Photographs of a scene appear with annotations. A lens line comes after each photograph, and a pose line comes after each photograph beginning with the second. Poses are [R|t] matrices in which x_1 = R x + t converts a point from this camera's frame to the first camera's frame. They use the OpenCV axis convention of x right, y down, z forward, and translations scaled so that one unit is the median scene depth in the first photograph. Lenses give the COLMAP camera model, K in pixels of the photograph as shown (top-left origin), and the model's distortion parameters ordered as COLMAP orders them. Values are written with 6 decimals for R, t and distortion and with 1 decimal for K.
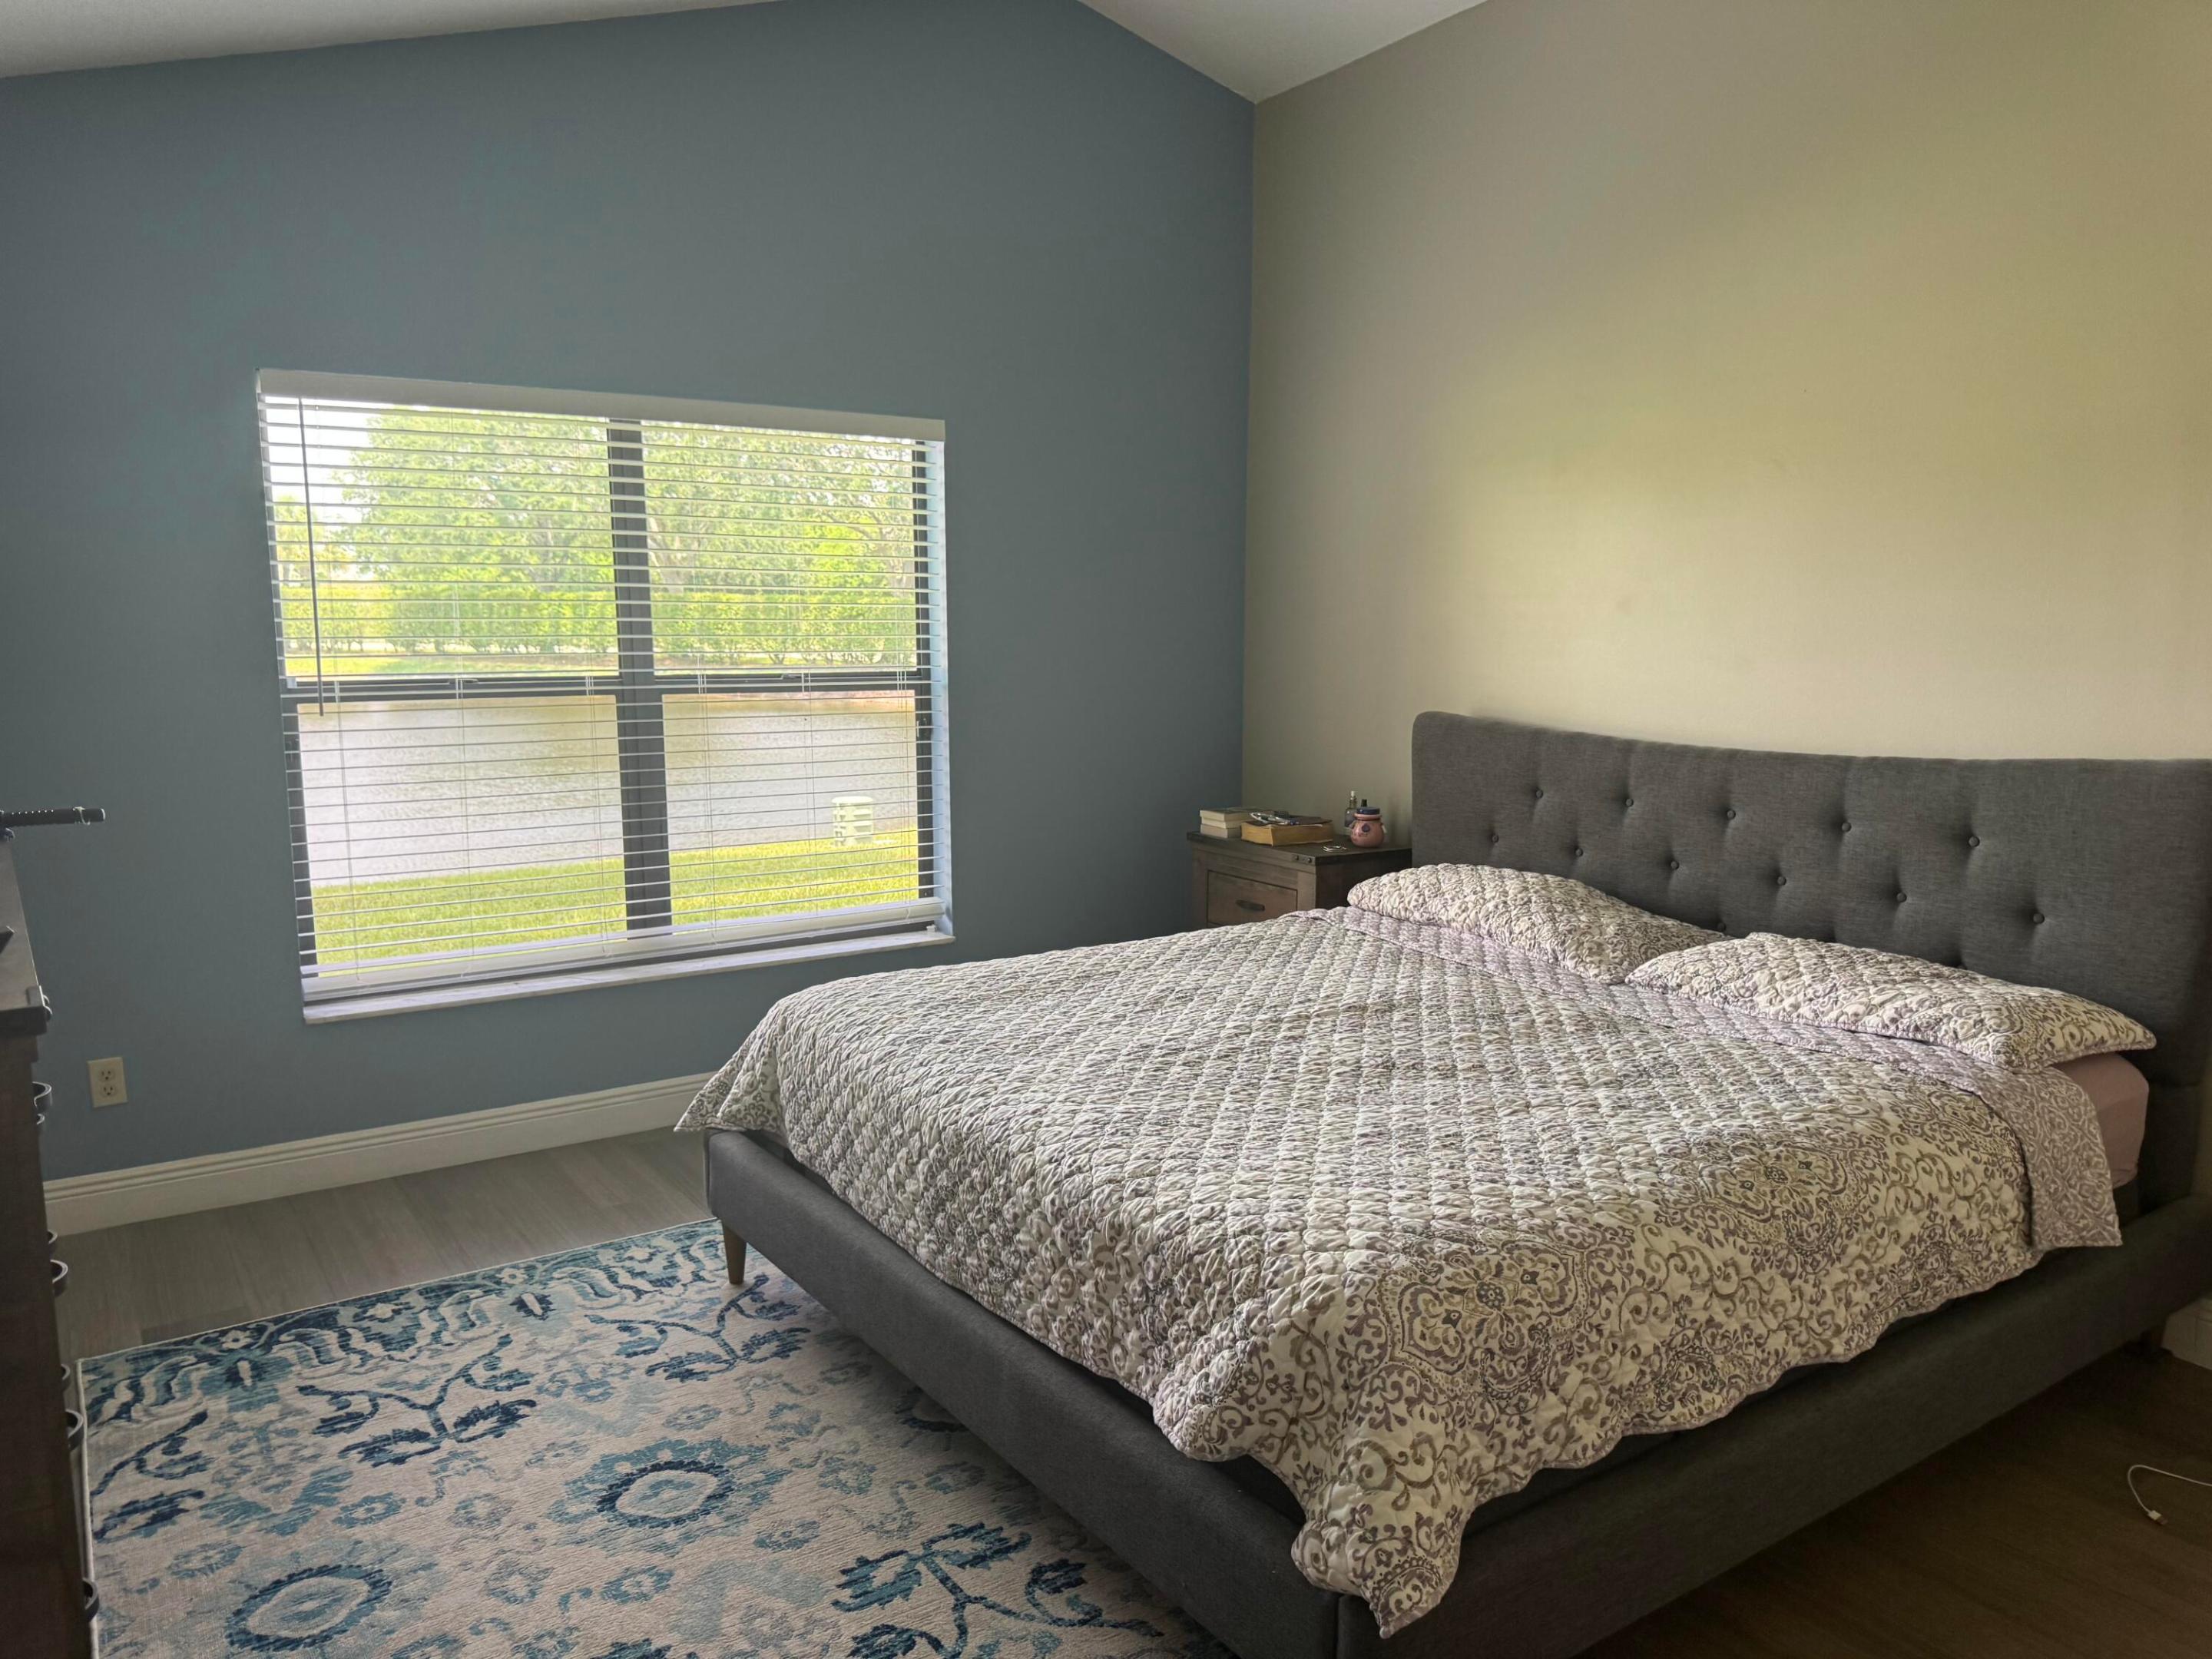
lens RADIAL K [[1580.9, 0, 1106.0], [0, 1580.9, 829.5], [0, 0, 1]] dist [0.024907, -0.031056]
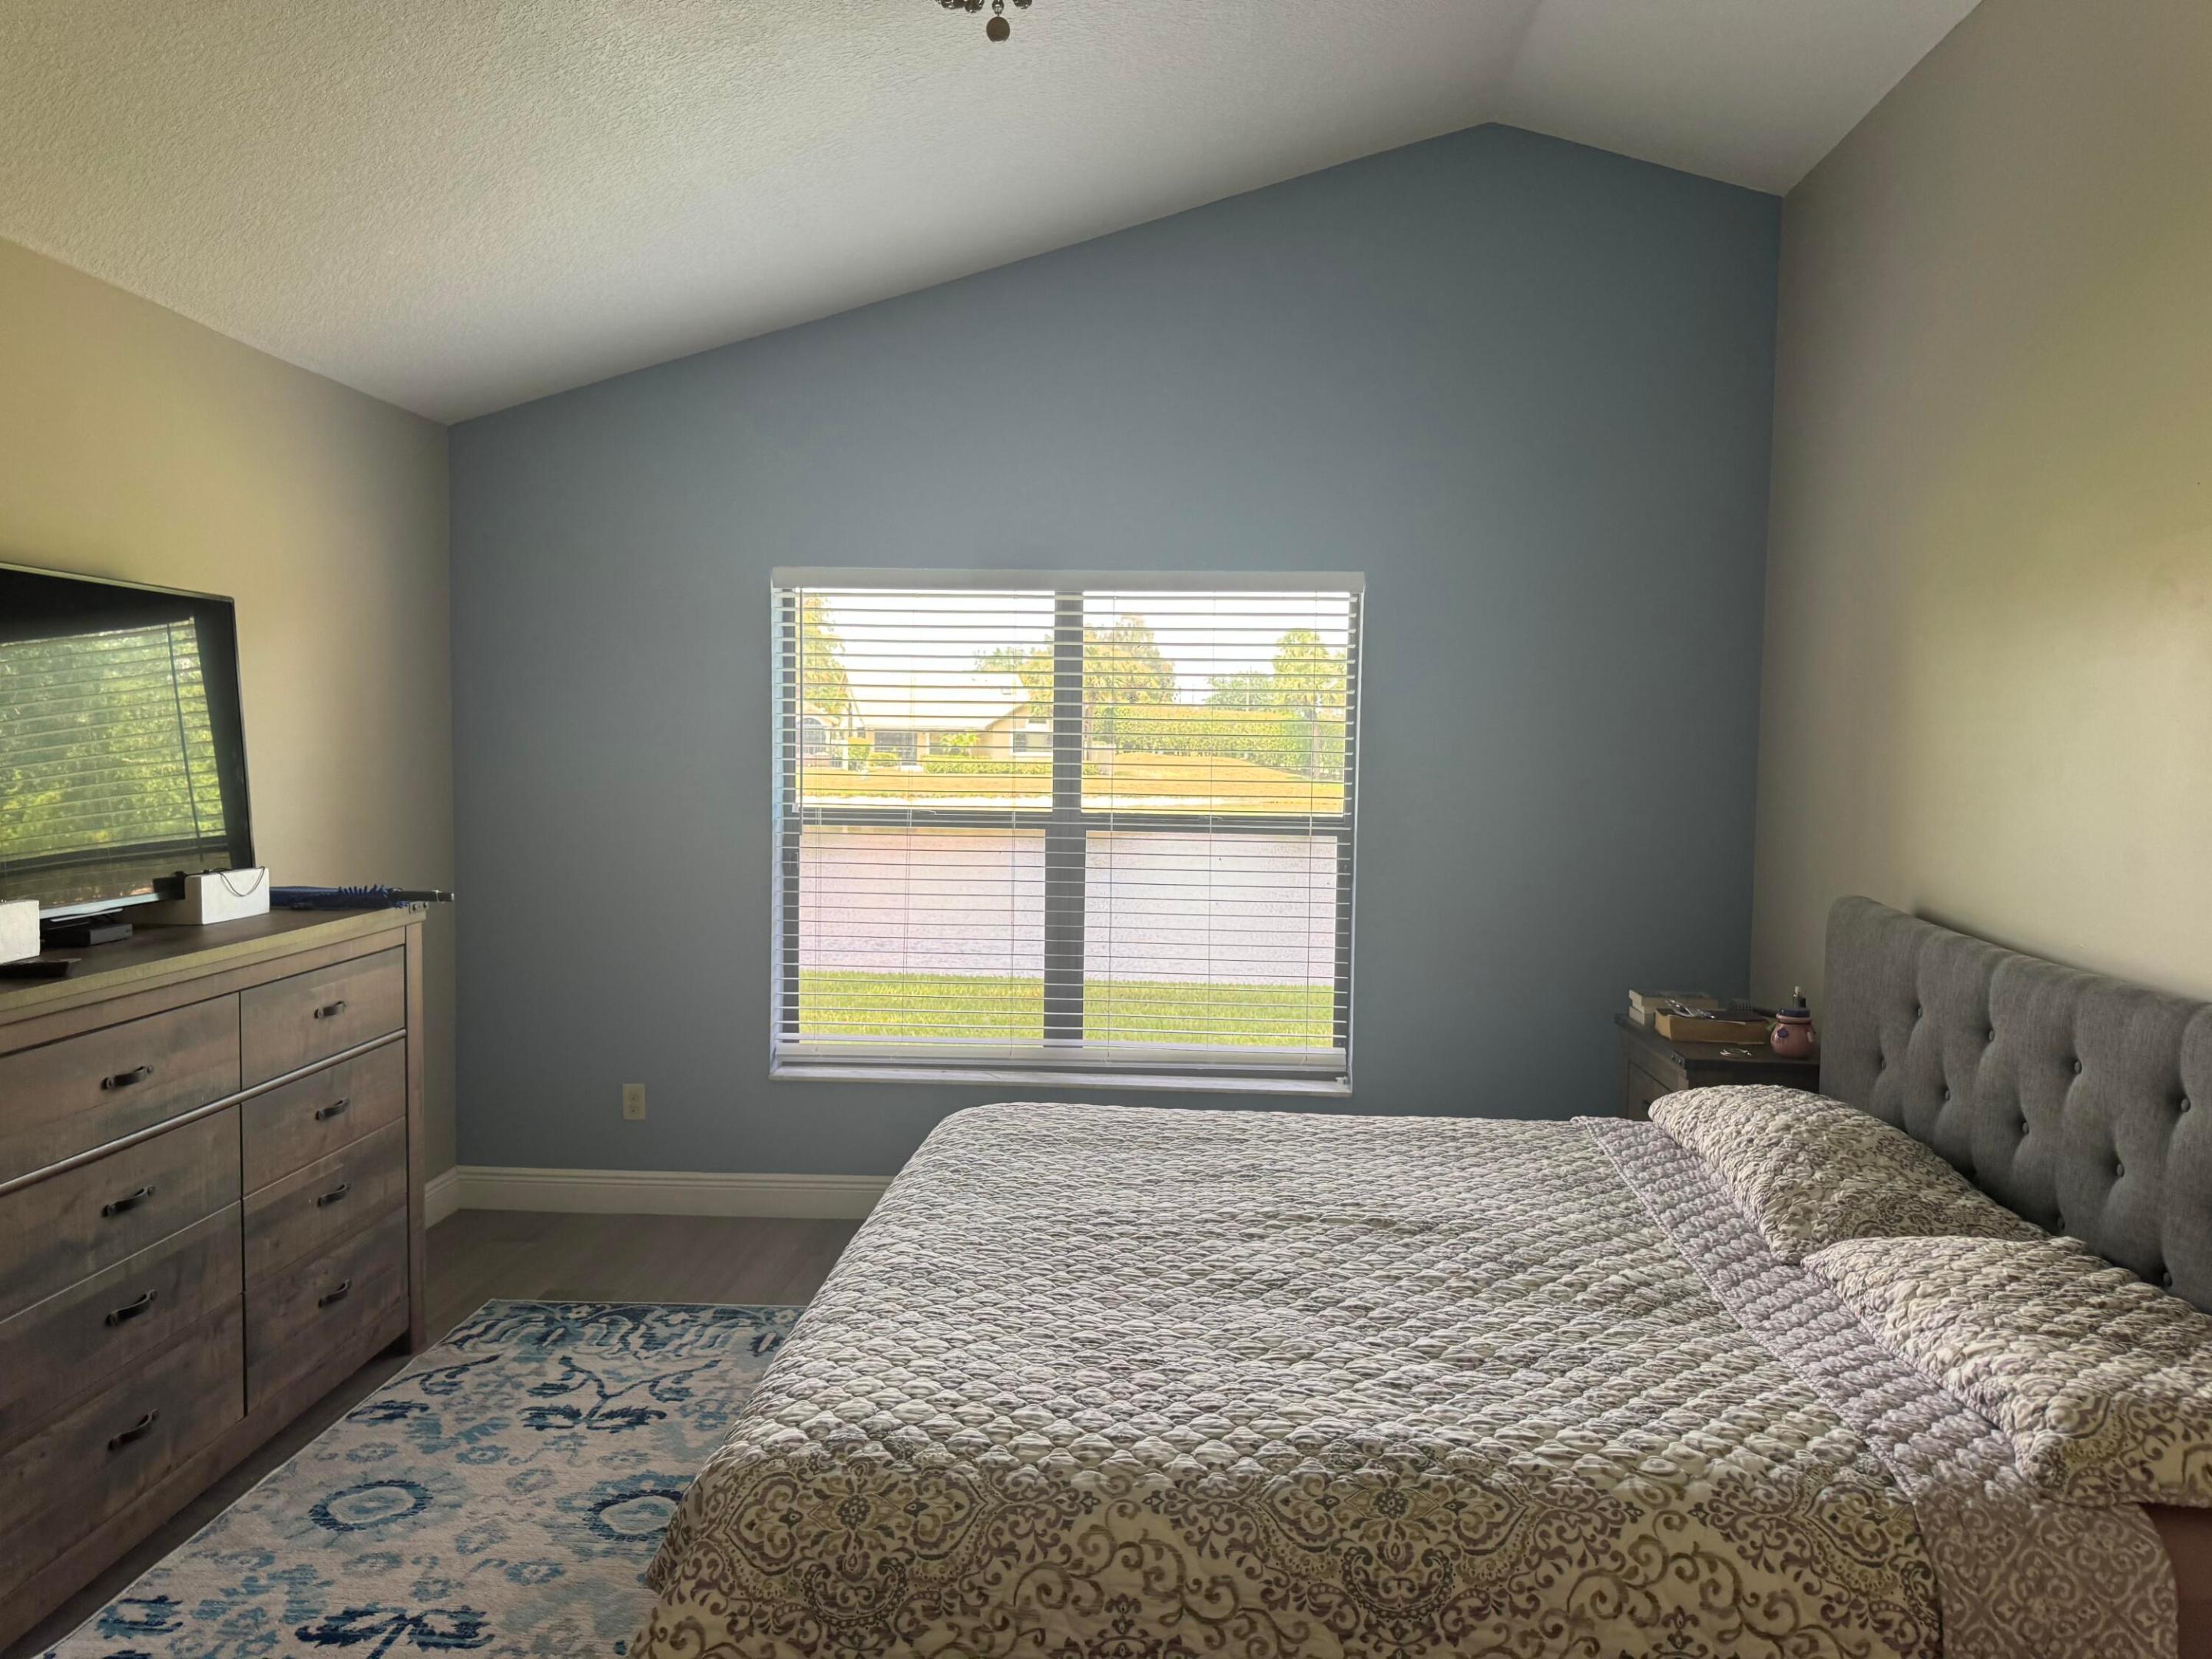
lens RADIAL K [[1580.9, 0, 1106.0], [0, 1580.9, 829.5], [0, 0, 1]] dist [0.024907, -0.031056]
pose [[0.803461, 0.047920, -0.593426, 0.618099], [-0.097121, 0.993953, -0.051233, -0.050011], [0.587383, 0.098798, 0.803256, 0.202338]]
